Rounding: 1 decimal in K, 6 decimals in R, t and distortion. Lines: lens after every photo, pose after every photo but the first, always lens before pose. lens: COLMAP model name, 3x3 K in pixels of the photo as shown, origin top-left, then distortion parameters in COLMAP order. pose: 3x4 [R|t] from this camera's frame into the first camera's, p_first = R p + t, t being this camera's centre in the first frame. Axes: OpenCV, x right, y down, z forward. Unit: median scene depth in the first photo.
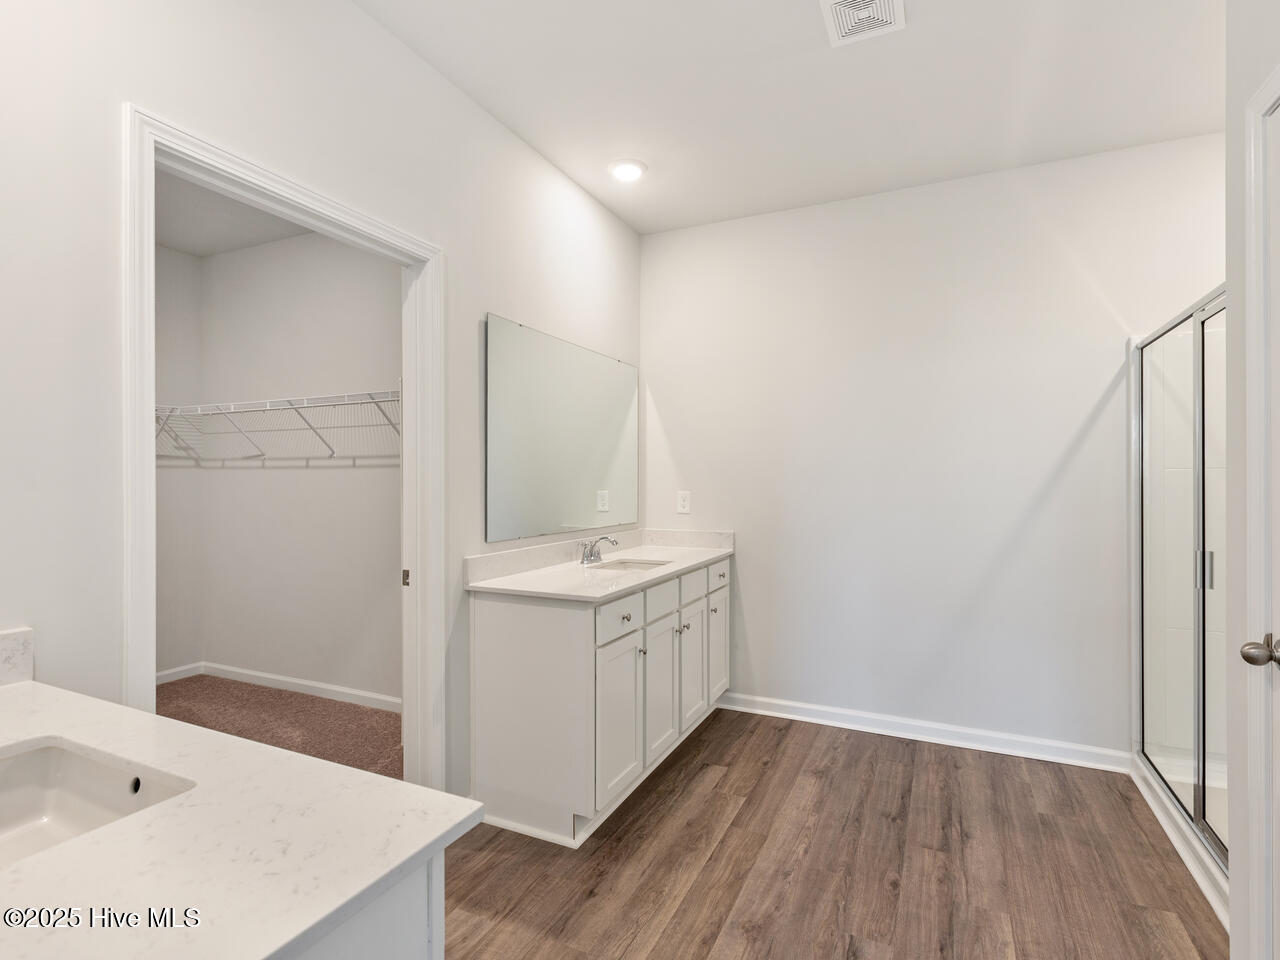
lens RADIAL K [[642.1, 0, 642.8], [0, 642.1, 485.5], [0, 0, 1]] dist [0.001730, -0.001145]
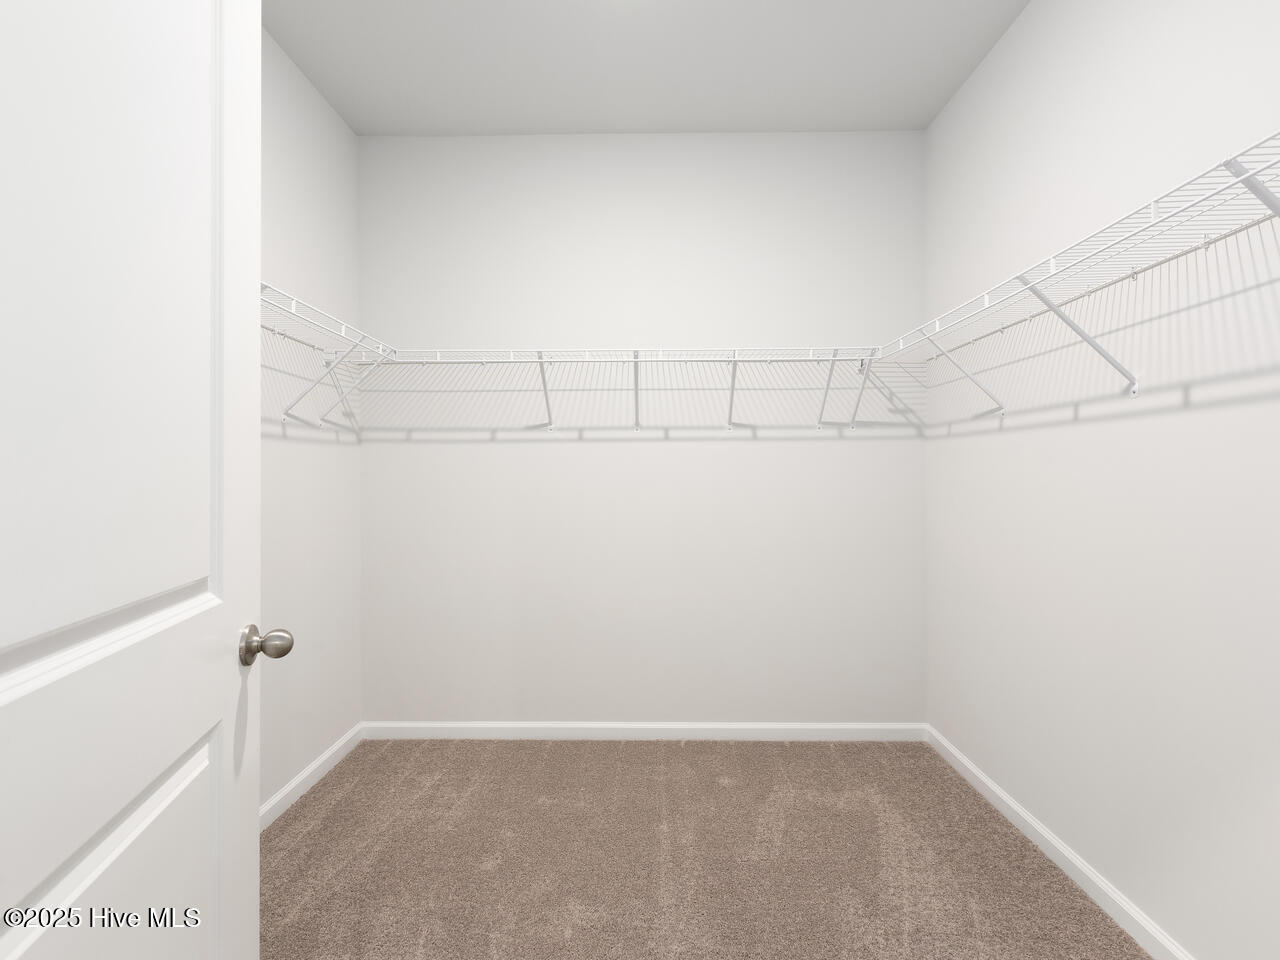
lens RADIAL K [[642.1, 0, 637.4], [0, 642.1, 478.3], [0, 0, 1]] dist [0.001730, -0.001145]
pose [[0.401756, 0.003878, -0.915739, -0.199878], [-0.000095, 0.999991, 0.004193, 0.012478], [0.915747, -0.001598, 0.401753, 0.477669]]
